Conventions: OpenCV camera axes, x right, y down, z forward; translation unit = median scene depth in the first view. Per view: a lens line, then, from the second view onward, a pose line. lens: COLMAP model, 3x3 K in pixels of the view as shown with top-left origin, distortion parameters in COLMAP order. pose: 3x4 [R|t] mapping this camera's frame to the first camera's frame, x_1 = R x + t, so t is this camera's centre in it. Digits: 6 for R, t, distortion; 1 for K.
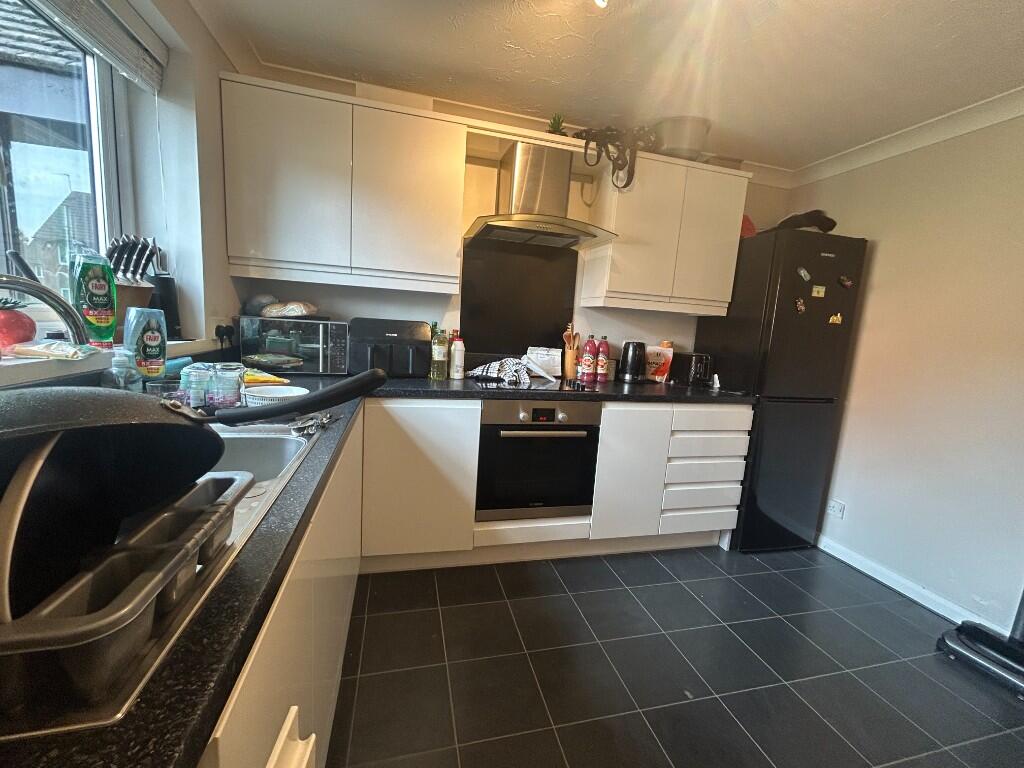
lens RADIAL K [[414.1, 0, 512.0], [0, 414.1, 384.0], [0, 0, 1]] dist [-0.000067, 0.000248]
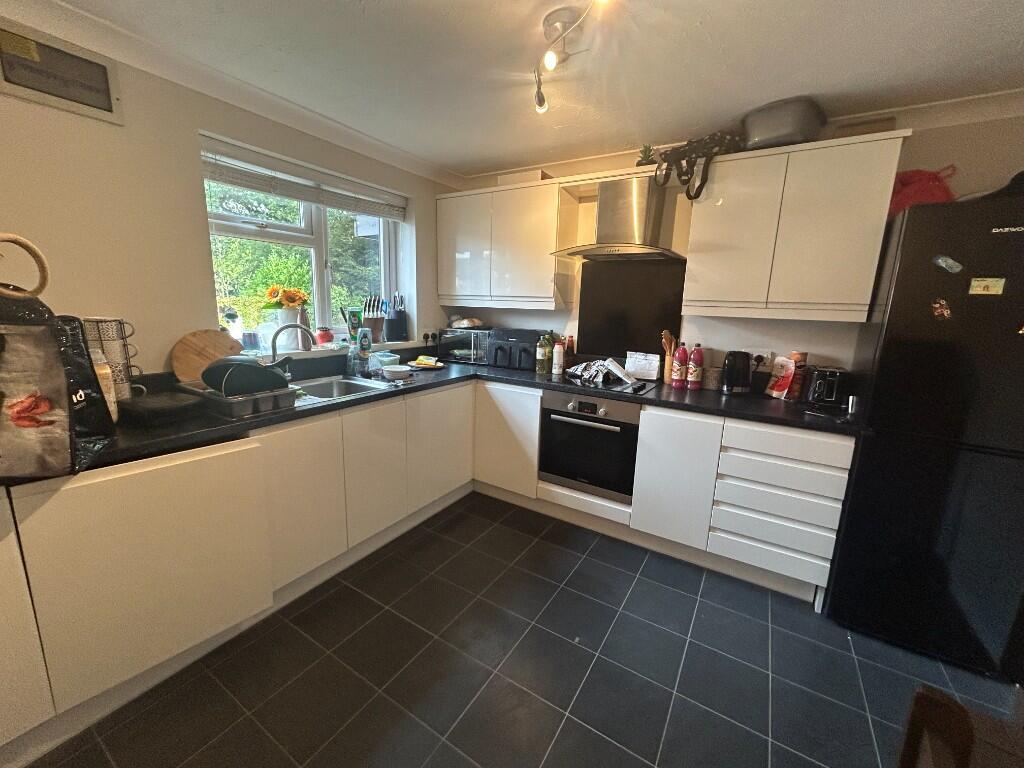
lens RADIAL K [[414.1, 0, 512.0], [0, 414.1, 384.0], [0, 0, 1]] dist [-0.000067, 0.000248]
pose [[0.688955, 0.096666, -0.718329, 0.733559], [-0.092042, 0.994711, 0.045580, -0.027784], [0.718936, 0.034714, 0.694209, -0.008876]]
